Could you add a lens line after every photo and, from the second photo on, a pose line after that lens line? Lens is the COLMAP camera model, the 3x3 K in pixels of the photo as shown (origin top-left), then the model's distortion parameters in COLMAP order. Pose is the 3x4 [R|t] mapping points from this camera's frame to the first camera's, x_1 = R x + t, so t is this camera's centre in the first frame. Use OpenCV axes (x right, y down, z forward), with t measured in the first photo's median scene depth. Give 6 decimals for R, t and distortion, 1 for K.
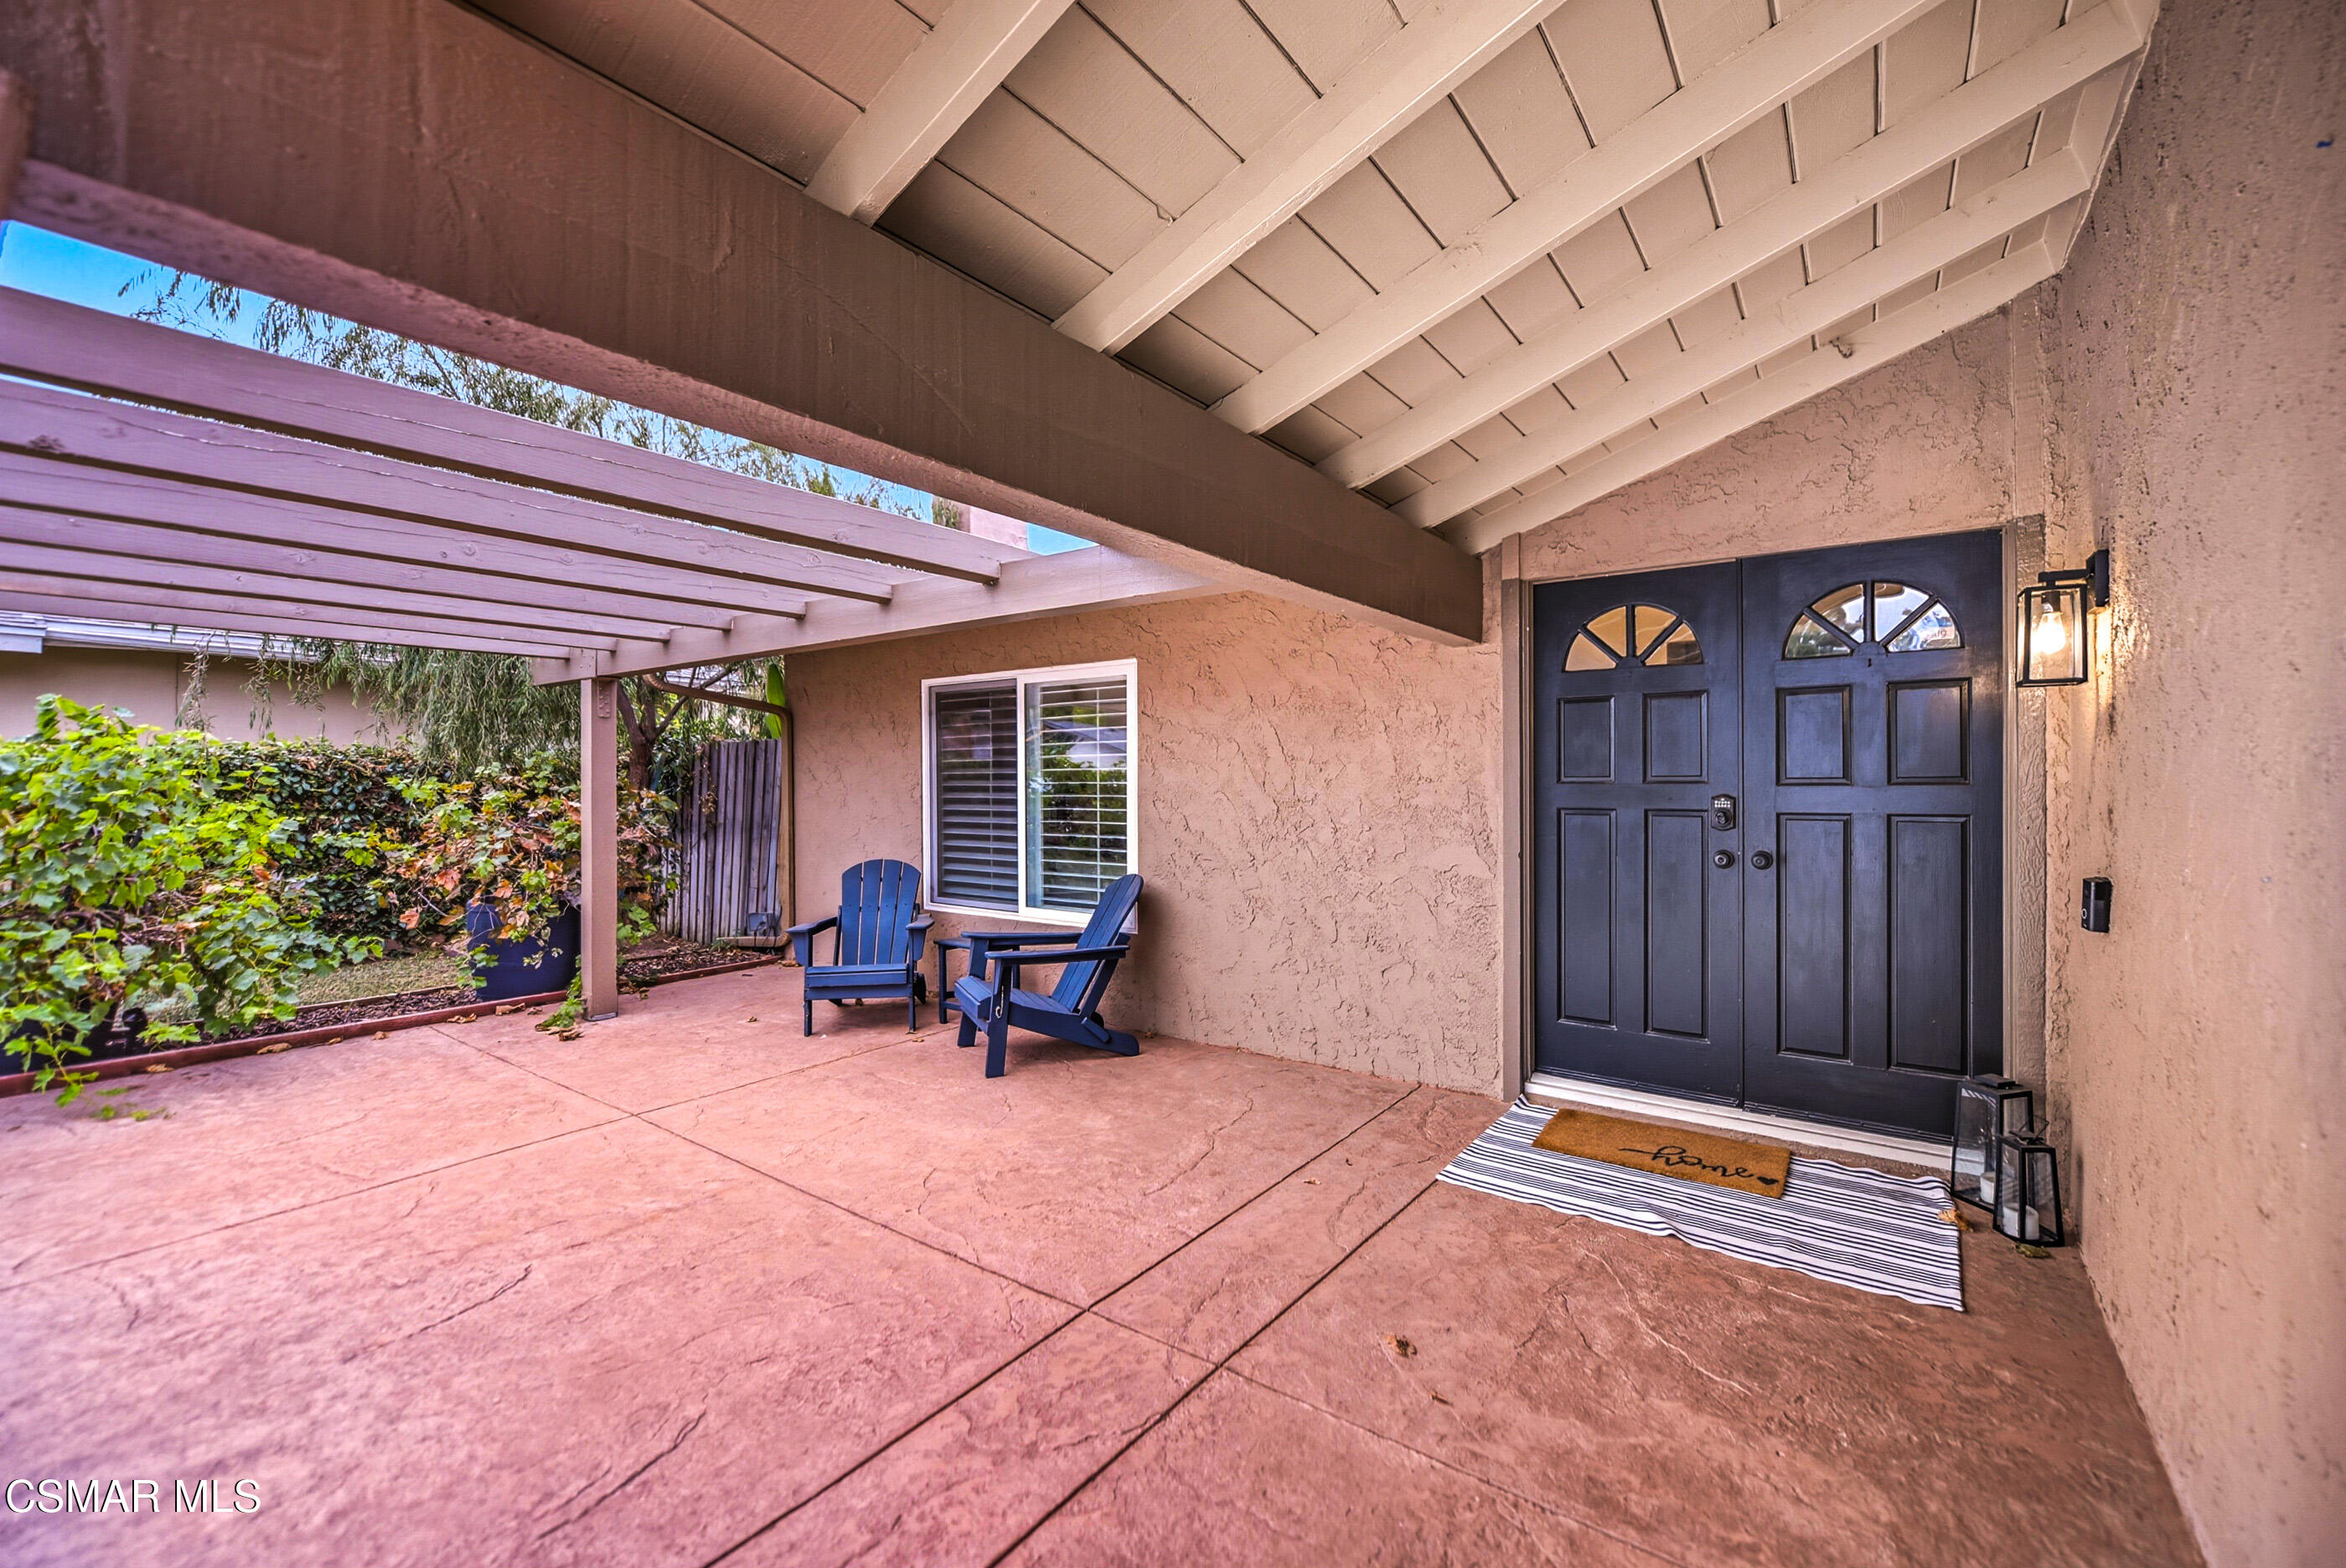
lens RADIAL K [[960.4, 0, 1176.6], [0, 960.4, 783.5], [0, 0, 1]] dist [-0.011926, -0.001158]
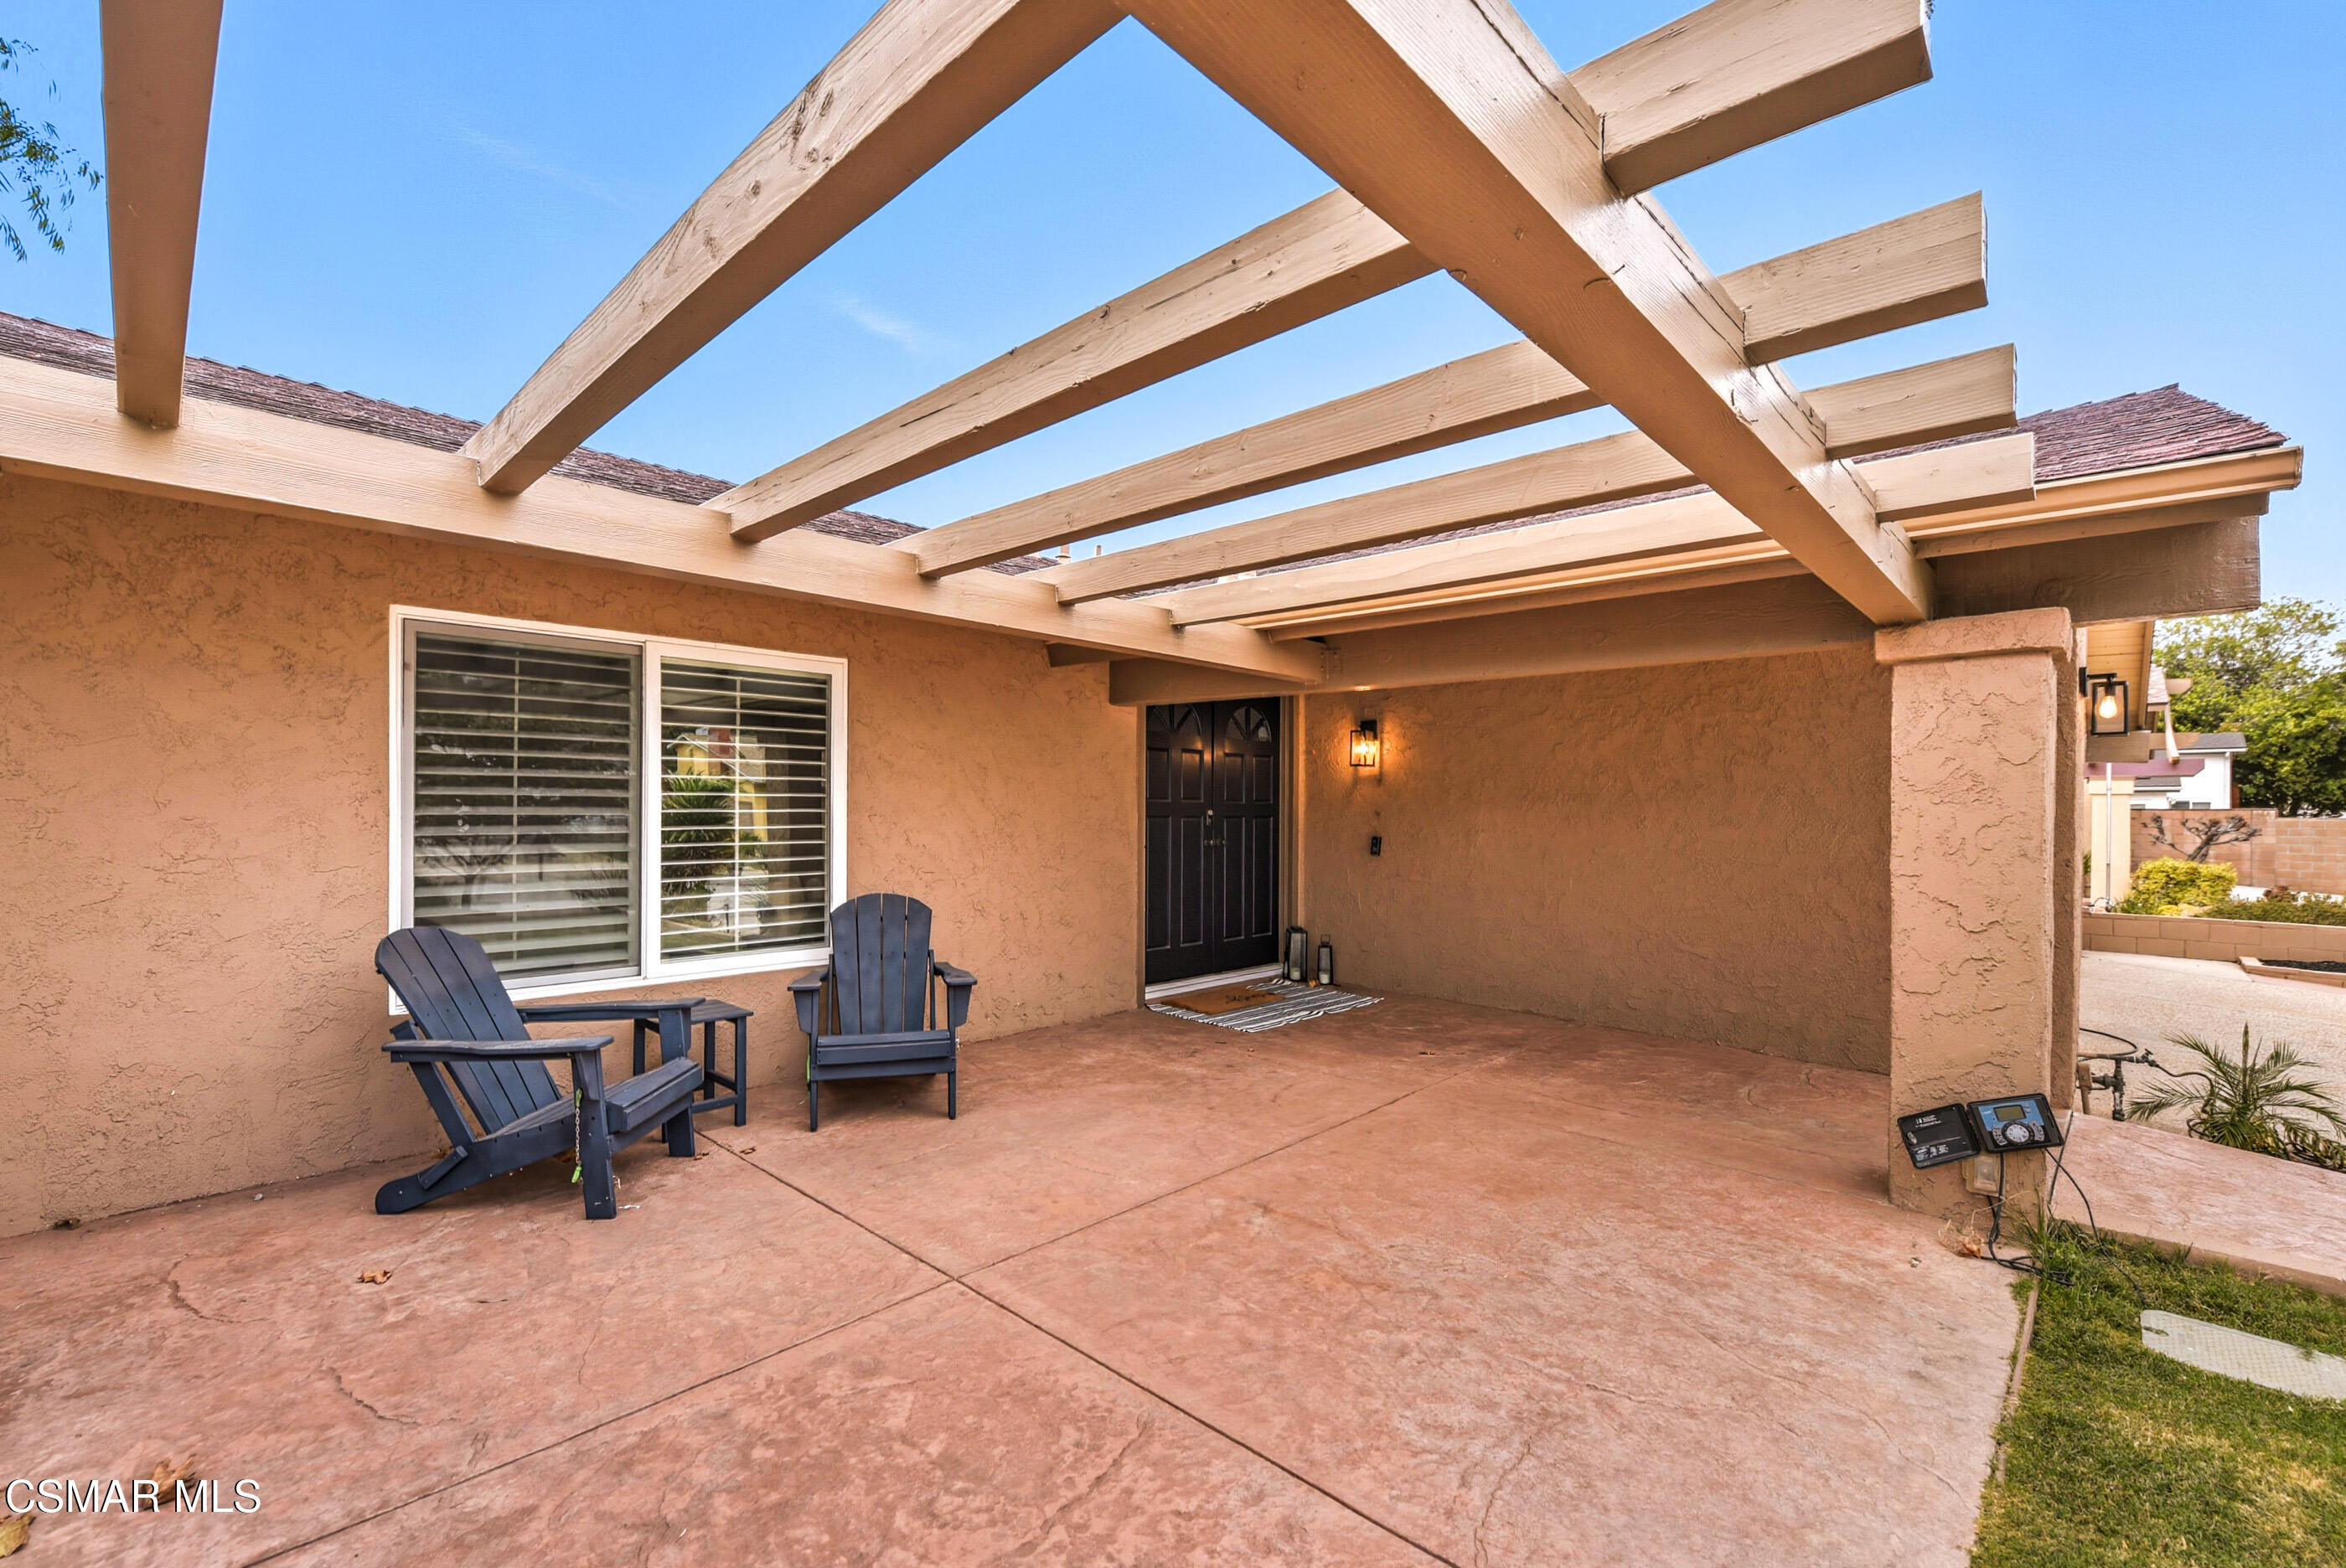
lens RADIAL K [[960.4, 0, 1224.3], [0, 960.4, 808.2], [0, 0, 1]] dist [-0.011926, -0.001158]
pose [[0.108362, 0.000200, 0.994111, -1.245002], [-0.005767, 0.999983, 0.000427, 0.011671], [-0.994095, -0.005779, 0.108361, 0.751241]]
